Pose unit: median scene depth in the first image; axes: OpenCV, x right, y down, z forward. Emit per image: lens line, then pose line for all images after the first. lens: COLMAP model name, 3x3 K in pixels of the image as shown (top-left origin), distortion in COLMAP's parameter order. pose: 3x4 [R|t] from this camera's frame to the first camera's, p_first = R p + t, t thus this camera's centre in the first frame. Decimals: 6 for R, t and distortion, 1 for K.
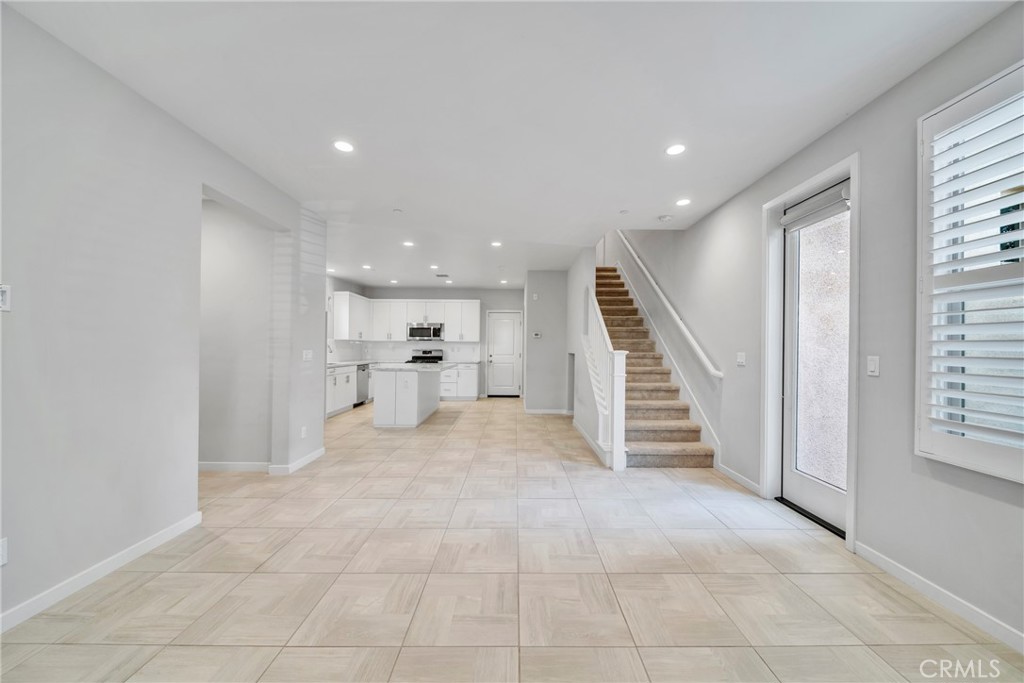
lens RADIAL K [[360.1, 0, 508.4], [0, 360.1, 338.8], [0, 0, 1]] dist [-0.010842, -0.000089]
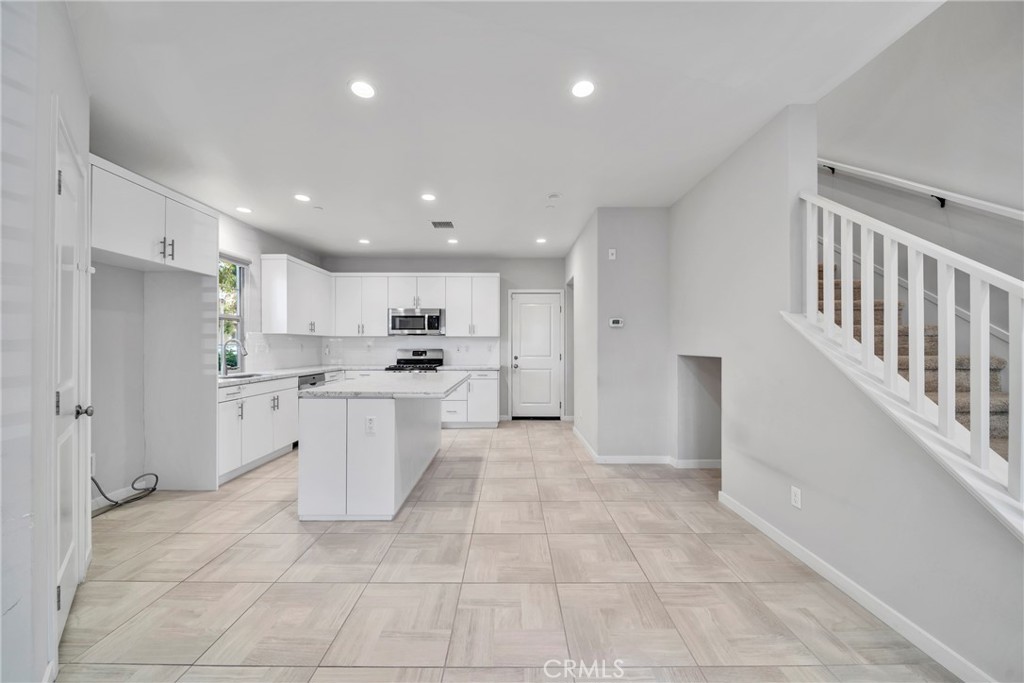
lens RADIAL K [[360.1, 0, 520.6], [0, 360.1, 346.9], [0, 0, 1]] dist [-0.010842, -0.000089]
pose [[0.999176, -0.005207, 0.040247, -0.069119], [0.004019, 0.999555, 0.029560, 0.007695], [-0.040383, -0.029374, 0.998752, 0.340938]]
